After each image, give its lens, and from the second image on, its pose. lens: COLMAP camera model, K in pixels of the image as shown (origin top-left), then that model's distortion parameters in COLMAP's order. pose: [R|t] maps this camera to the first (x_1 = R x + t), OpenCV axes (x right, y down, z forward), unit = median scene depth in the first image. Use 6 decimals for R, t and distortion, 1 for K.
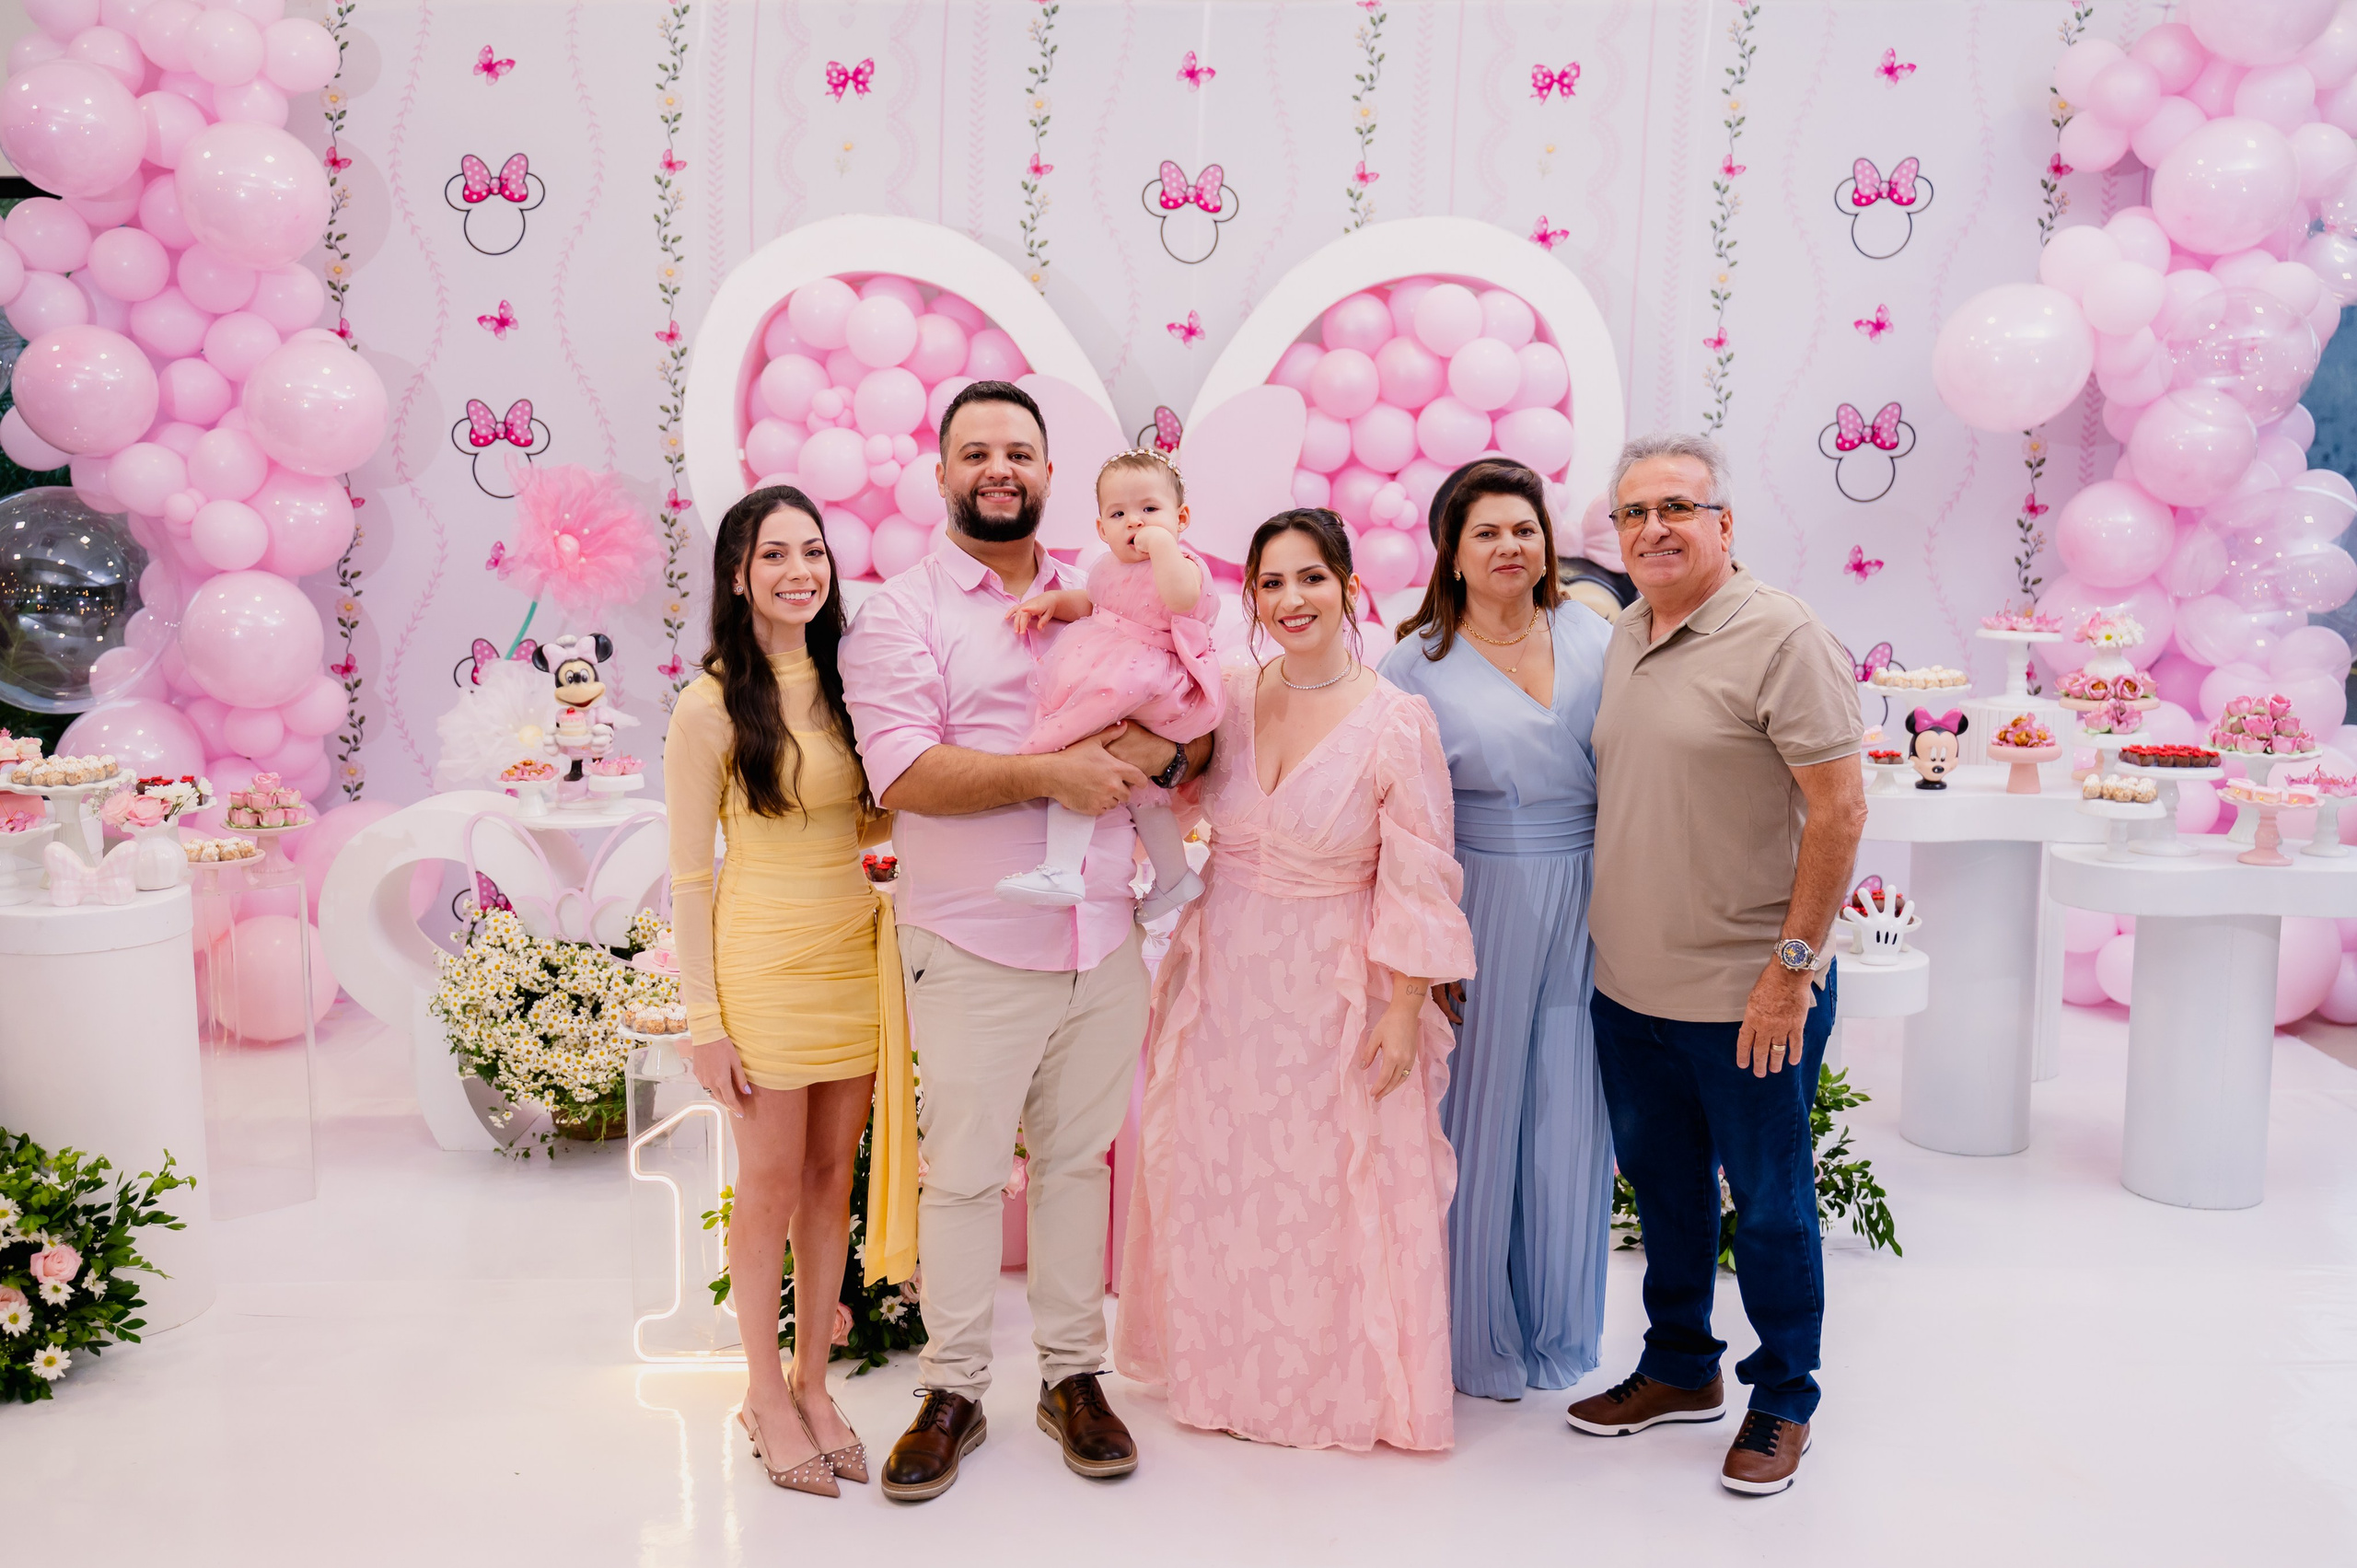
lens RADIAL K [[2227.2, 0, 1164.9], [0, 2227.2, 771.9], [0, 0, 1]] dist [-0.005160, -0.002339]
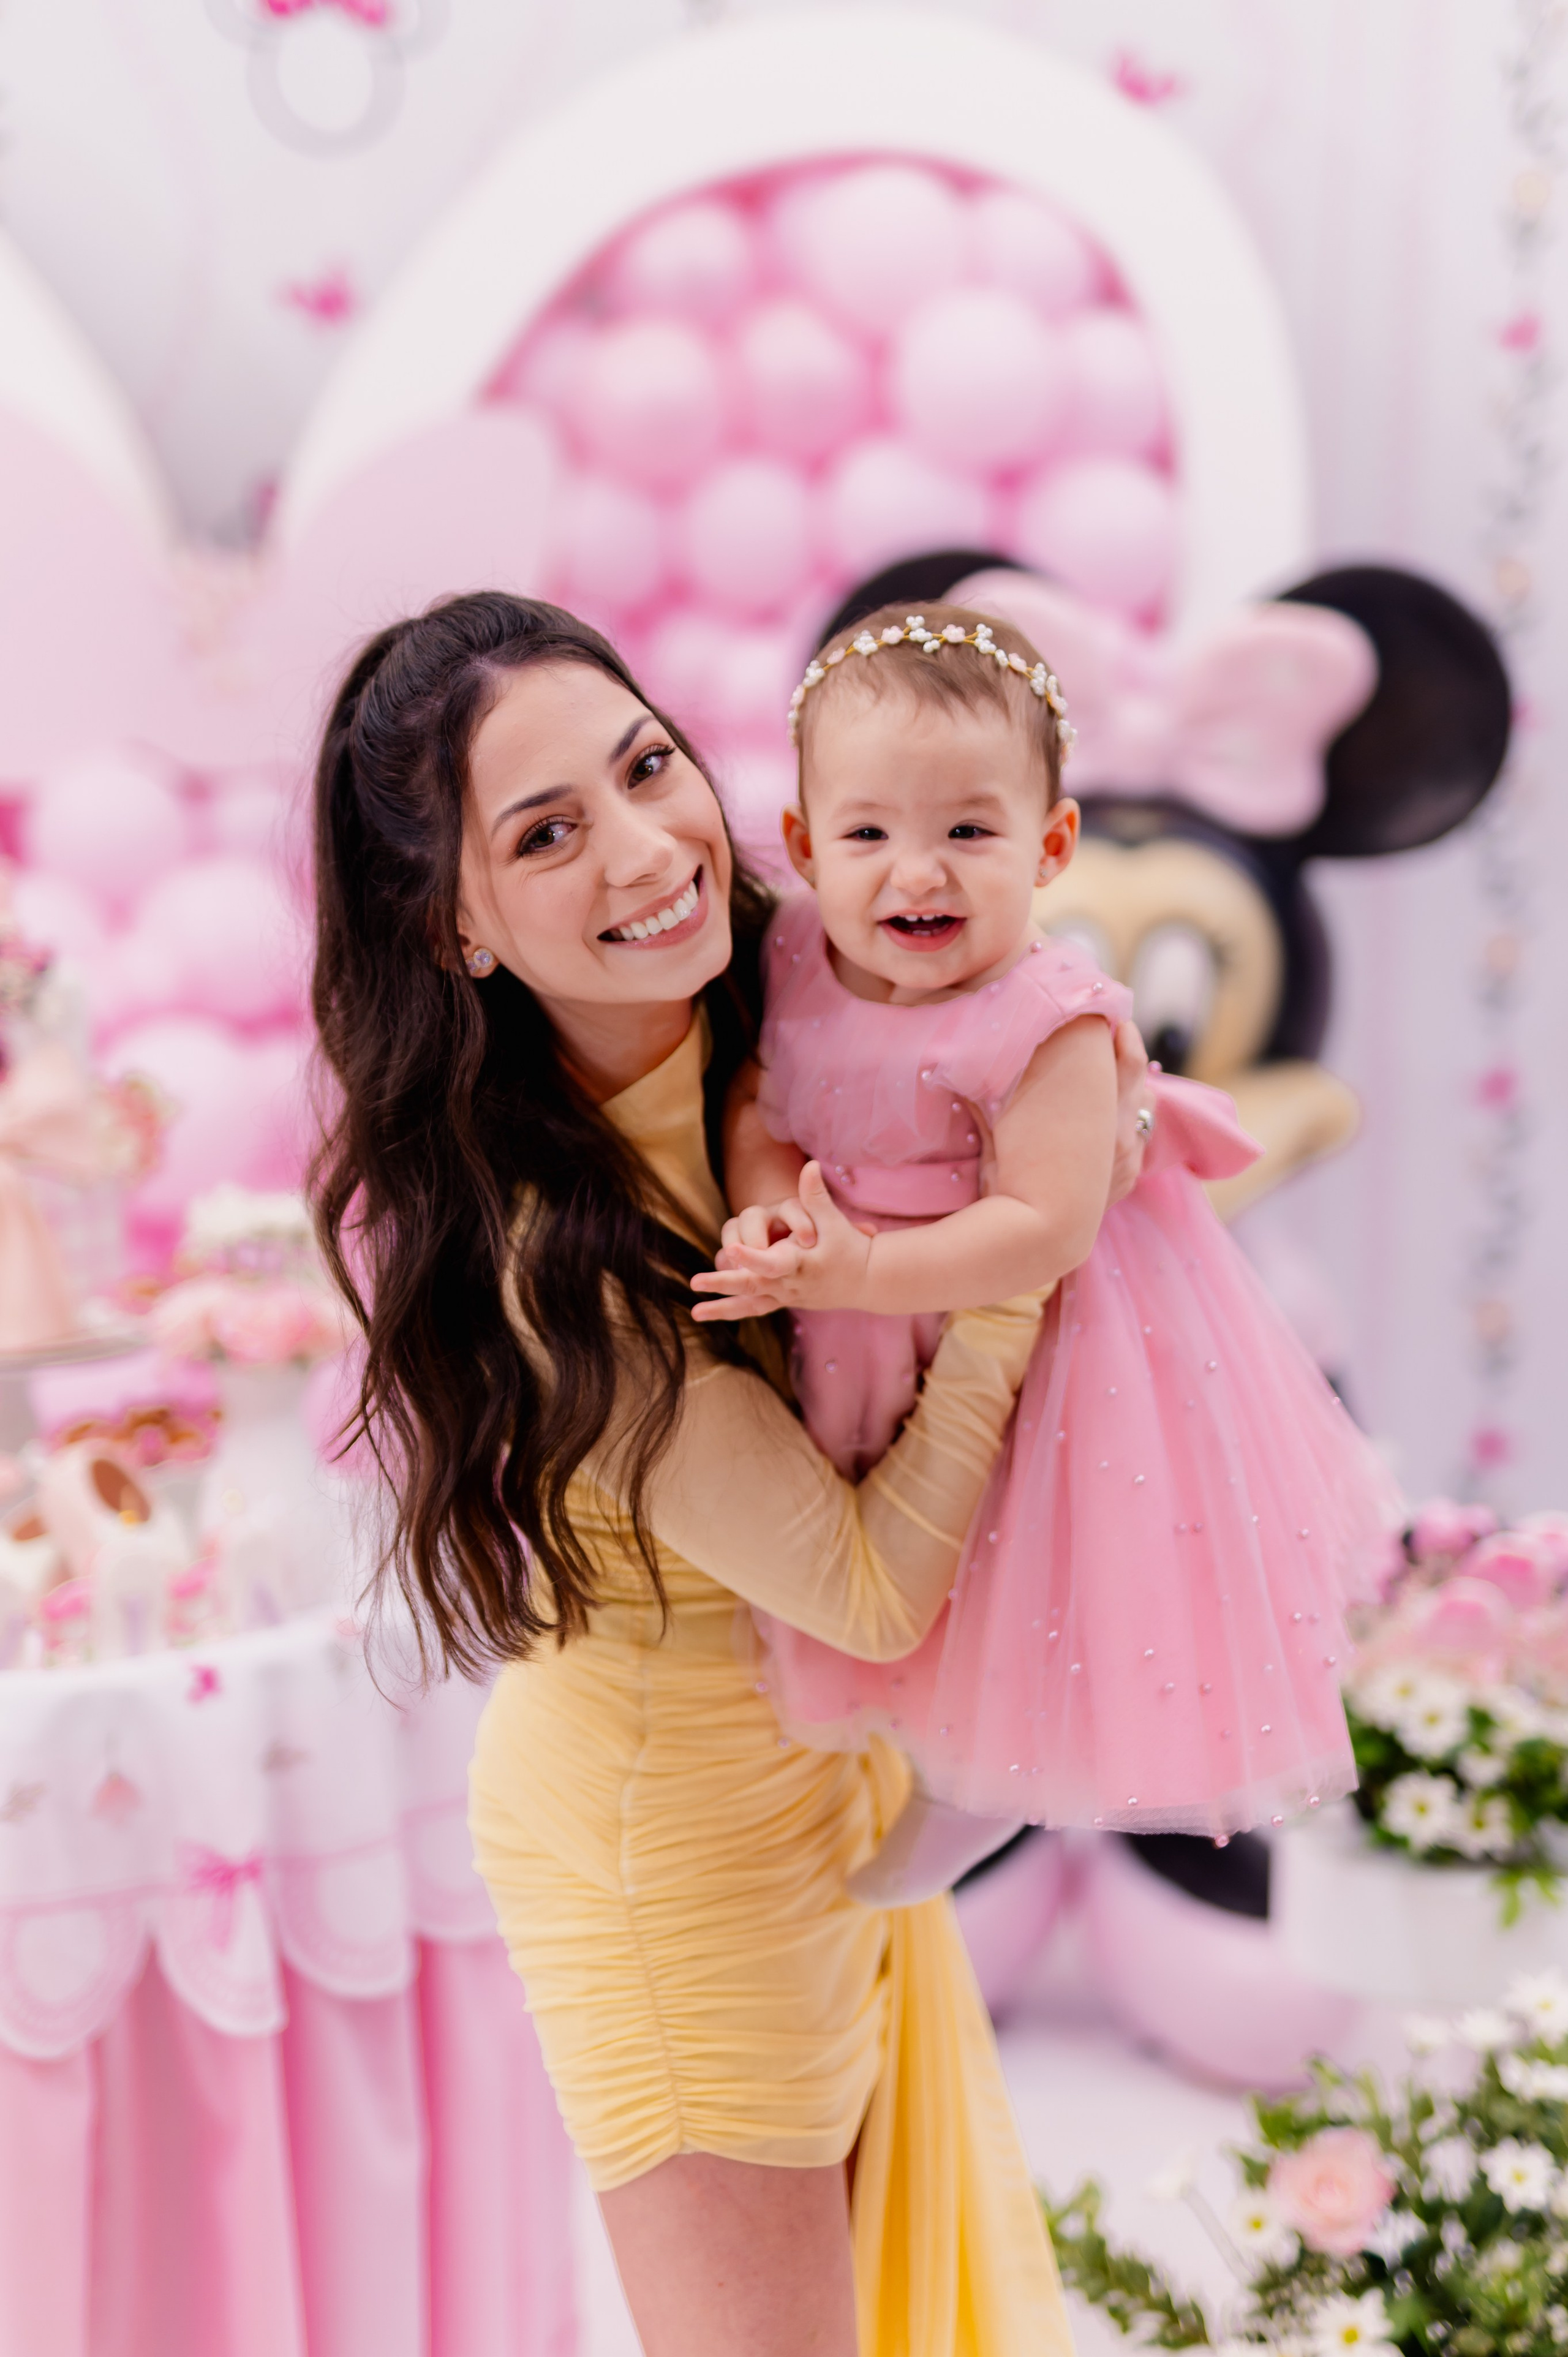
lens RADIAL K [[3592.2, 0, 783.4], [0, 3592.2, 1256.3], [0, 0, 1]] dist [-0.008149, 0.043296]
pose [[0.999586, -0.001019, 0.028757, 0.087158], [0.000918, 0.999993, 0.003537, -0.012300], [-0.028760, -0.003509, 0.999580, 0.310454]]
